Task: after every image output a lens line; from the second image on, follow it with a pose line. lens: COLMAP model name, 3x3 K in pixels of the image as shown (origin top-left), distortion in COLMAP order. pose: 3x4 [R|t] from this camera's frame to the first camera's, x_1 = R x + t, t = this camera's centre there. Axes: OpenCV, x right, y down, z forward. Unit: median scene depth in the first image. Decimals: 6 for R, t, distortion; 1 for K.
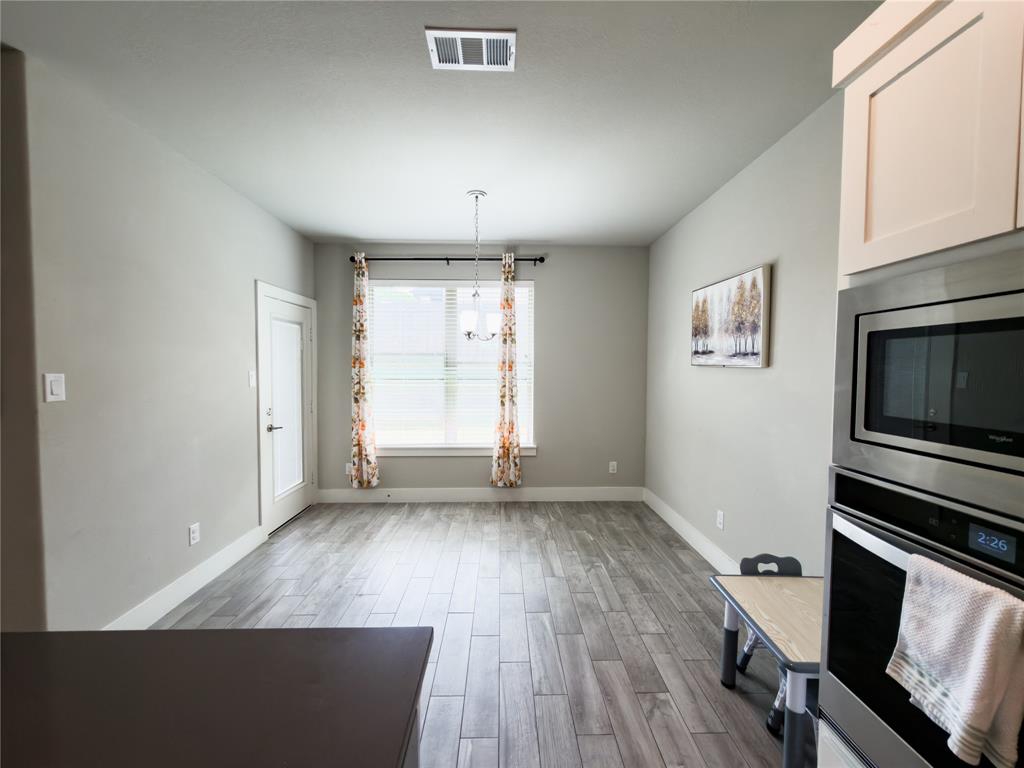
lens RADIAL K [[407.9, 0, 512.6], [0, 407.9, 383.5], [0, 0, 1]] dist [0.003022, 0.000651]
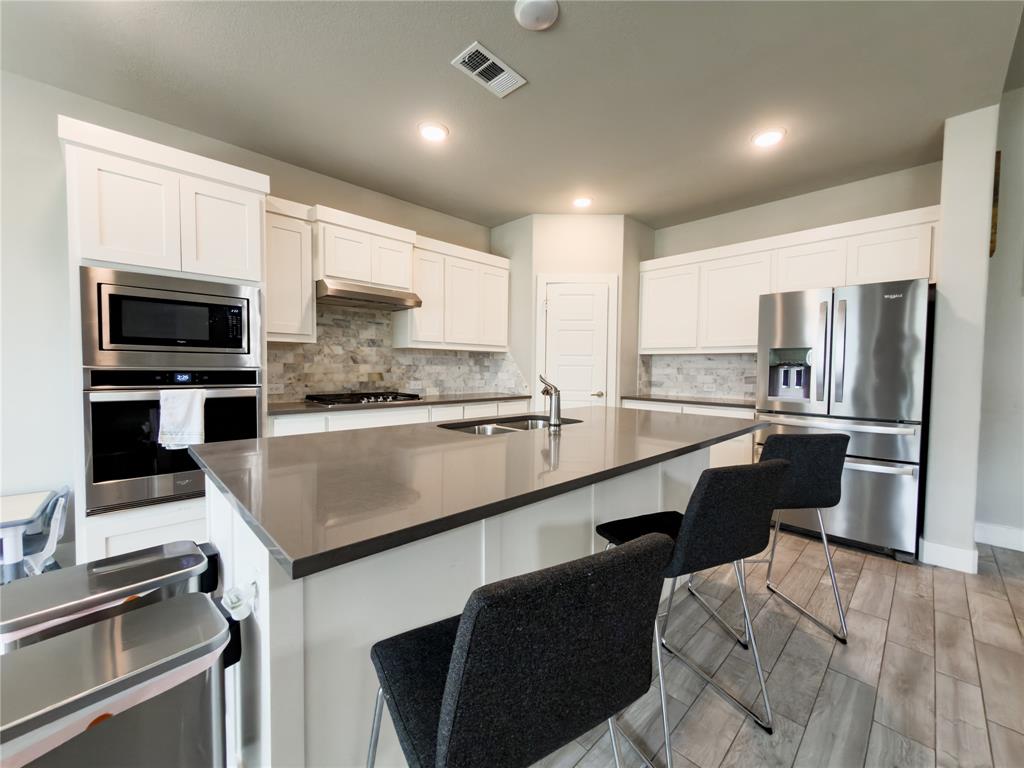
lens RADIAL K [[407.9, 0, 510.7], [0, 407.9, 382.8], [0, 0, 1]] dist [0.003022, 0.000651]
pose [[-0.678201, -0.039841, 0.733796, -1.849196], [0.017364, 0.997382, 0.070201, 0.191057], [-0.734672, 0.060352, -0.675733, 0.914875]]
